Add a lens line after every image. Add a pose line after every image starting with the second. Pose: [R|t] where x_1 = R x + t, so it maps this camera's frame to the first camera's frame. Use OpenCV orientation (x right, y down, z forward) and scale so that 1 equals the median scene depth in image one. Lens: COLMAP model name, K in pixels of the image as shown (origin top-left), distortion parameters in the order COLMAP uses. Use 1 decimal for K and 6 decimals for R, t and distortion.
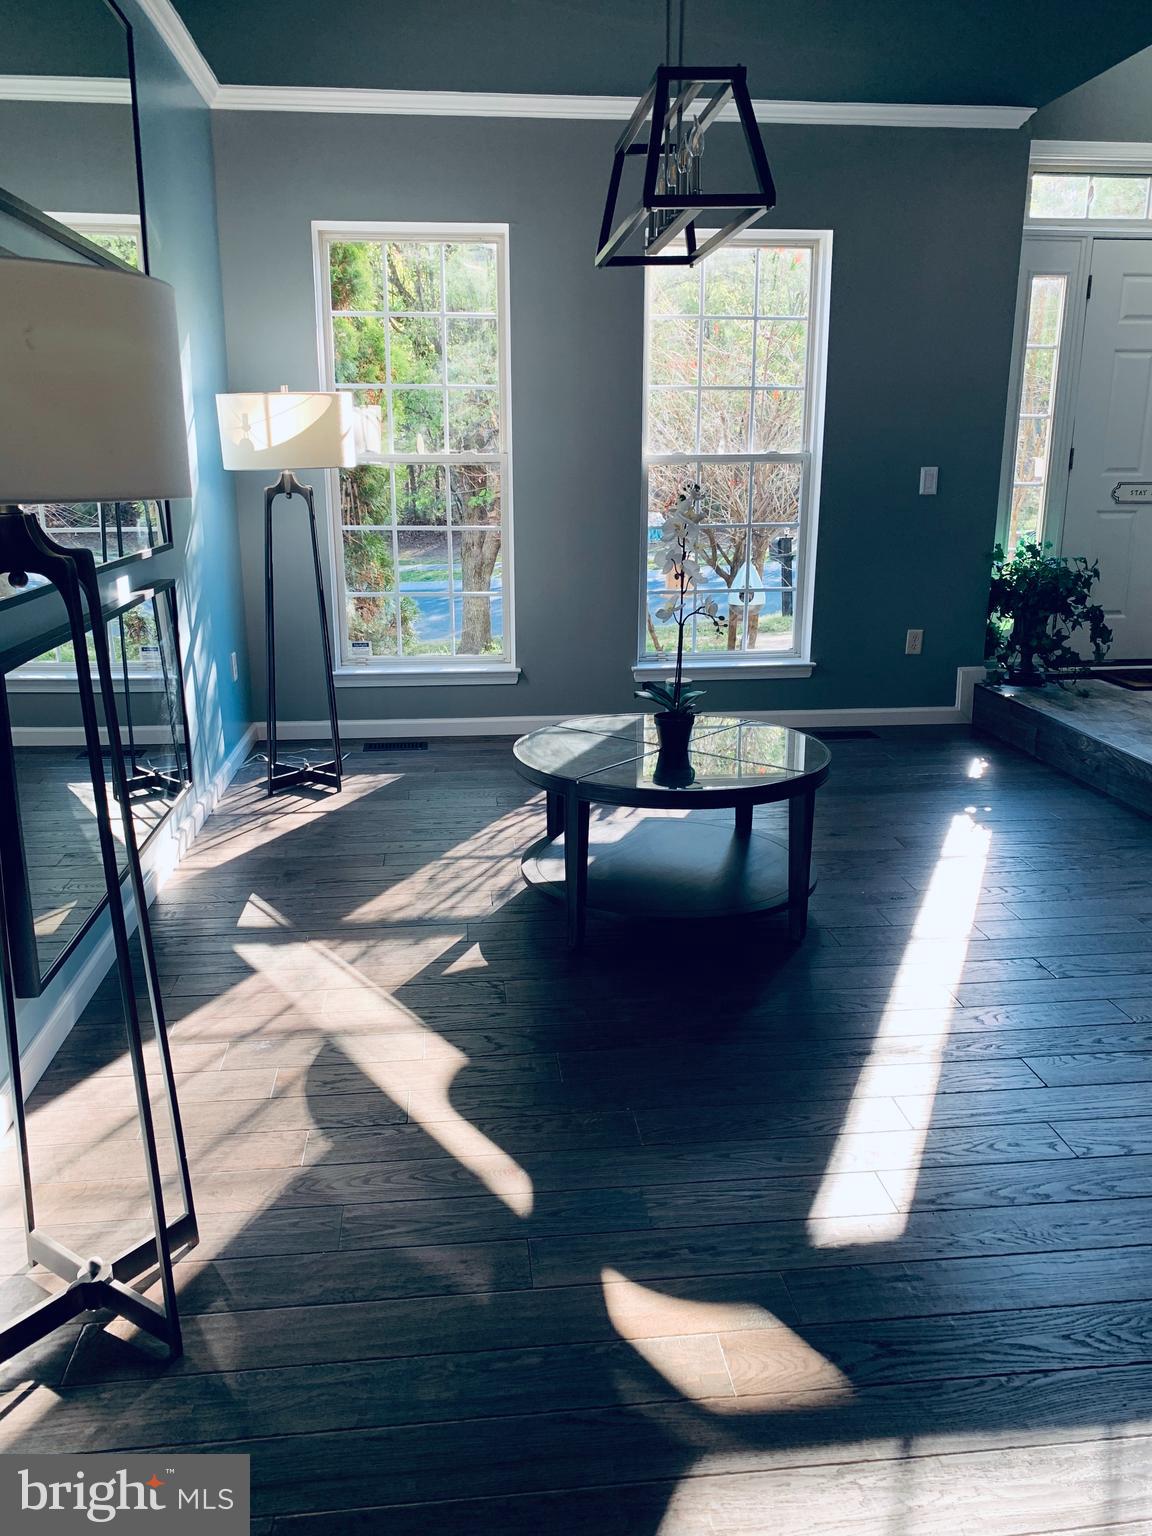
lens RADIAL K [[1194.8, 0, 576.0], [0, 1194.8, 768.0], [0, 0, 1]] dist [0.028764, -0.031596]
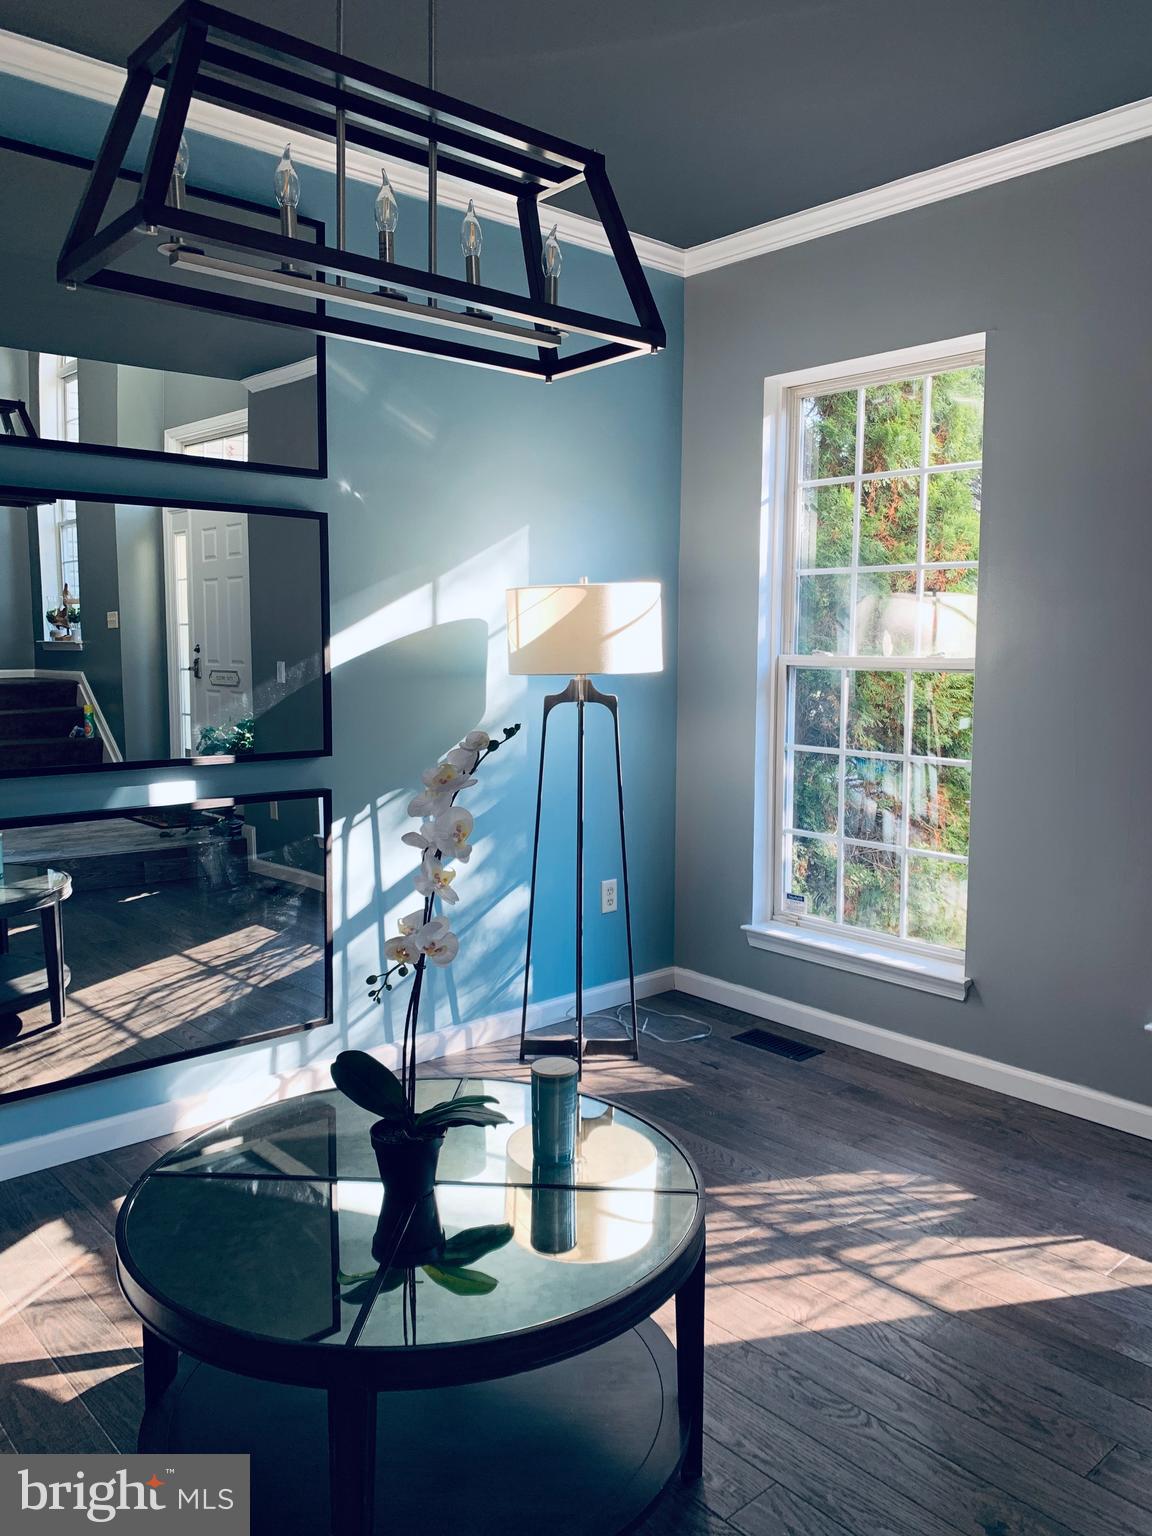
lens RADIAL K [[1184.4, 0, 576.6], [0, 1184.4, 746.1], [0, 0, 1]] dist [-0.011563, -0.003564]
pose [[0.585312, 0.077074, -0.807136, 0.378978], [-0.214773, 0.974651, -0.062677, -0.135077], [0.781845, 0.210036, 0.587029, 0.485572]]
